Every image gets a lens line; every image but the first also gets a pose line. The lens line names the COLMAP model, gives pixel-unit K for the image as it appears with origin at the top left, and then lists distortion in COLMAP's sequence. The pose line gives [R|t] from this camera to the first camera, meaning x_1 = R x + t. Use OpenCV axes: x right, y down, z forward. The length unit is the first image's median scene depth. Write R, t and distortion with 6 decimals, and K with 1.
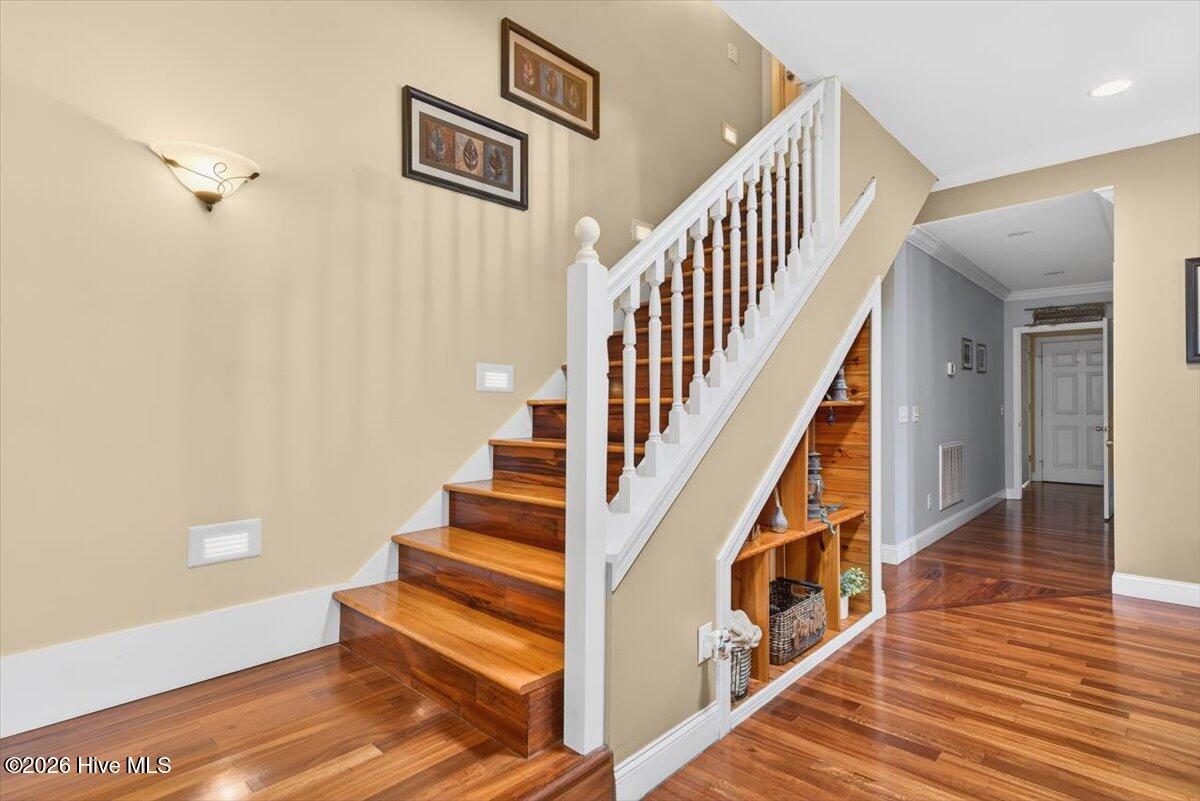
lens RADIAL K [[591.1, 0, 600.0], [0, 591.1, 396.8], [0, 0, 1]] dist [0.022474, 0.000750]
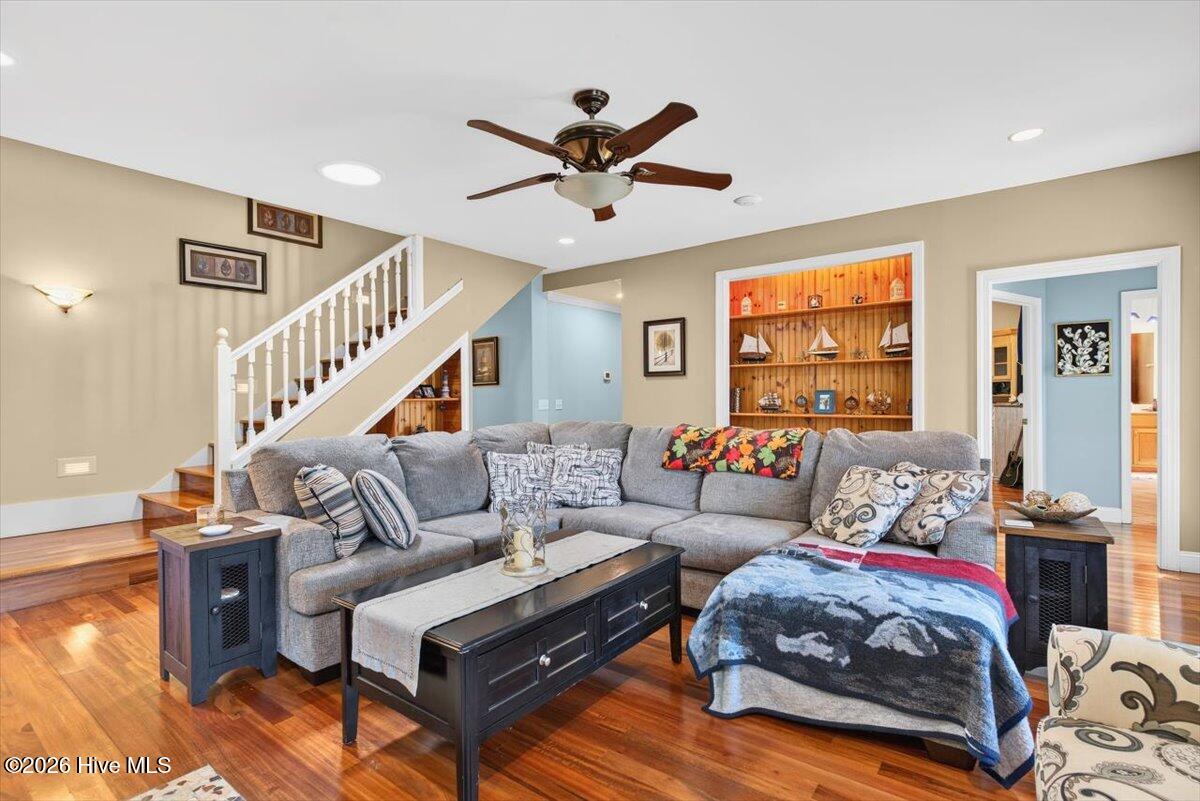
lens RADIAL K [[577.7, 0, 602.3], [0, 577.7, 397.8], [0, 0, 1]] dist [0.008265, -0.002197]
pose [[0.995316, -0.004388, 0.096571, 0.841292], [0.003009, 0.999891, 0.014427, -0.022800], [-0.096624, -0.014069, 0.995221, -1.007293]]
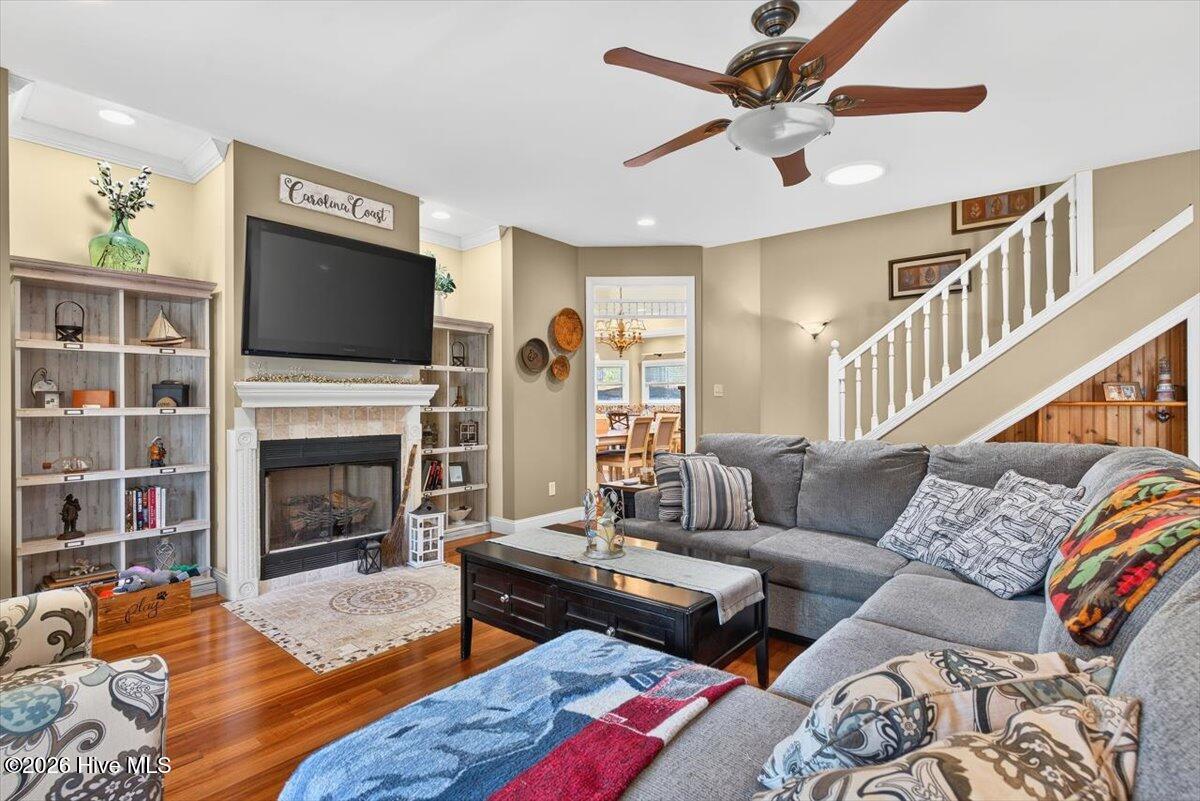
lens RADIAL K [[577.7, 0, 597.2], [0, 577.7, 398.4], [0, 0, 1]] dist [0.008265, -0.002197]
pose [[0.047866, 0.002414, -0.998851, 1.766423], [0.011071, 0.999934, 0.002947, -0.019655], [0.998792, -0.011199, 0.047836, -0.210009]]
